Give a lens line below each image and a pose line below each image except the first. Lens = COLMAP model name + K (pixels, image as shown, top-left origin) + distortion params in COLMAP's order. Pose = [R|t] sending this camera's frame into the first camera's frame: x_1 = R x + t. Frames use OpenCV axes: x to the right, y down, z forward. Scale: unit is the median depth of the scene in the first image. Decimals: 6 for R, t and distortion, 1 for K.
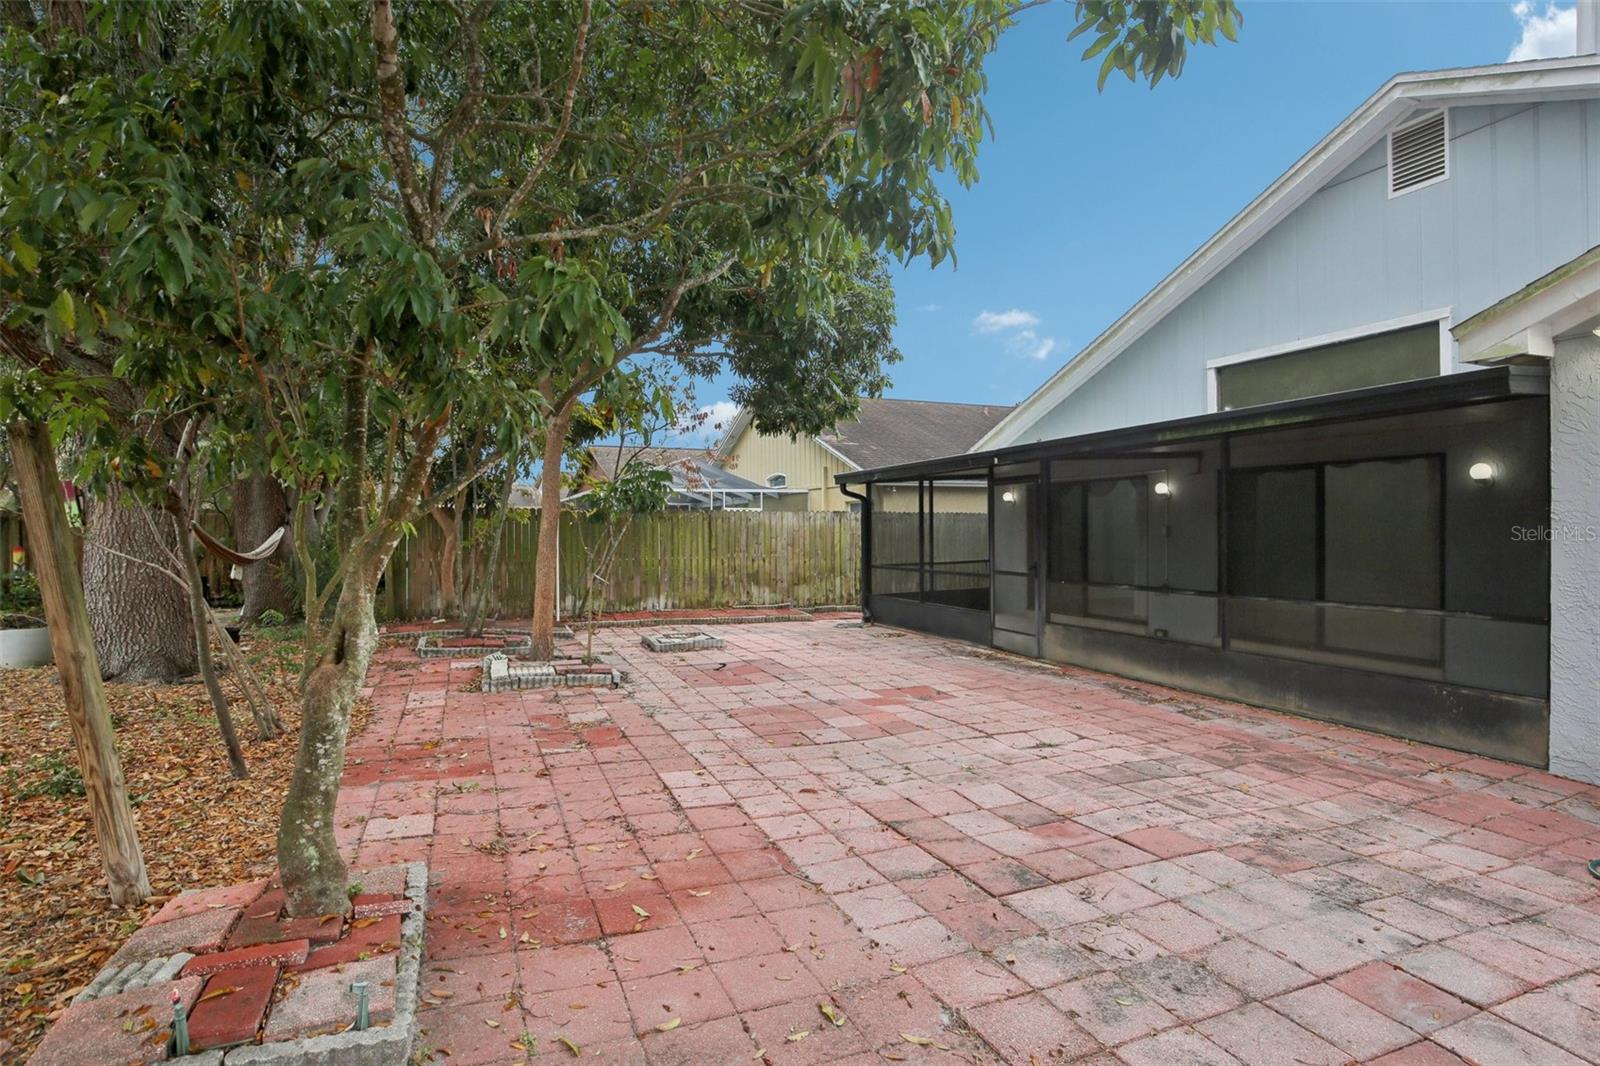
lens RADIAL K [[799.0, 0, 792.8], [0, 799.0, 528.4], [0, 0, 1]] dist [-0.022004, 0.004205]
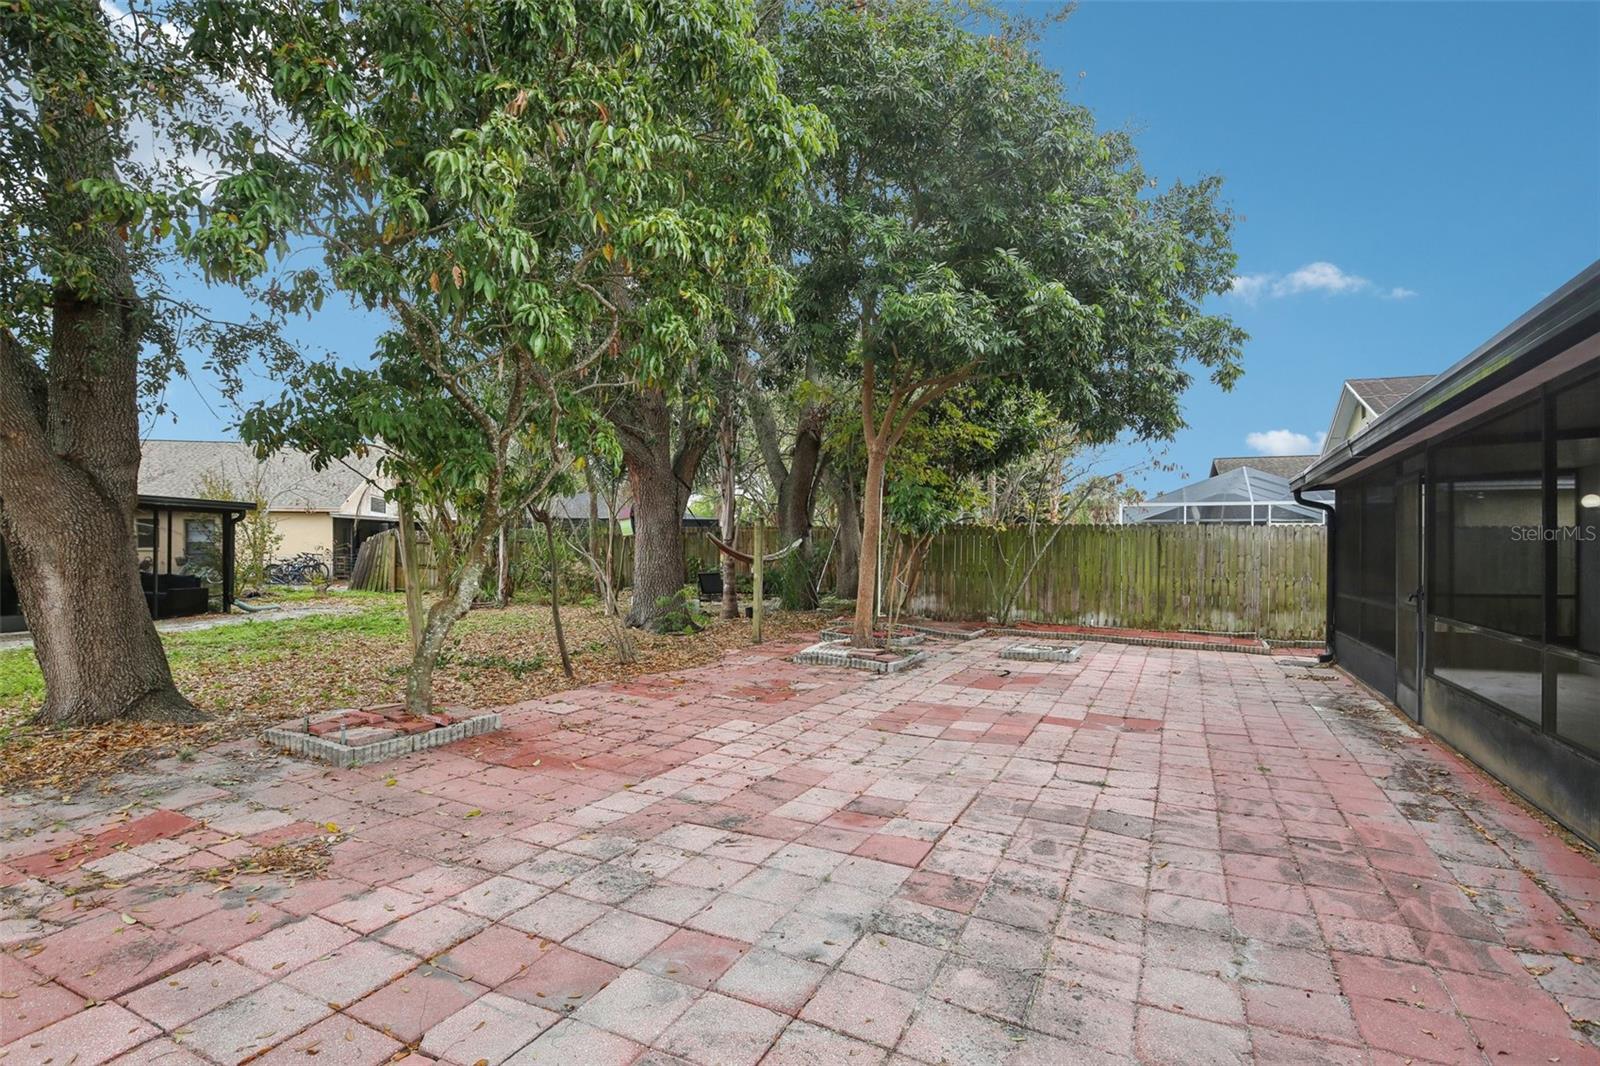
lens RADIAL K [[799.0, 0, 793.5], [0, 799.0, 541.5], [0, 0, 1]] dist [-0.022004, 0.004205]
pose [[0.659769, 0.007362, -0.751433, 0.984997], [-0.014445, 0.999891, -0.002887, 0.019632], [0.751330, 0.012760, 0.659804, 0.226904]]
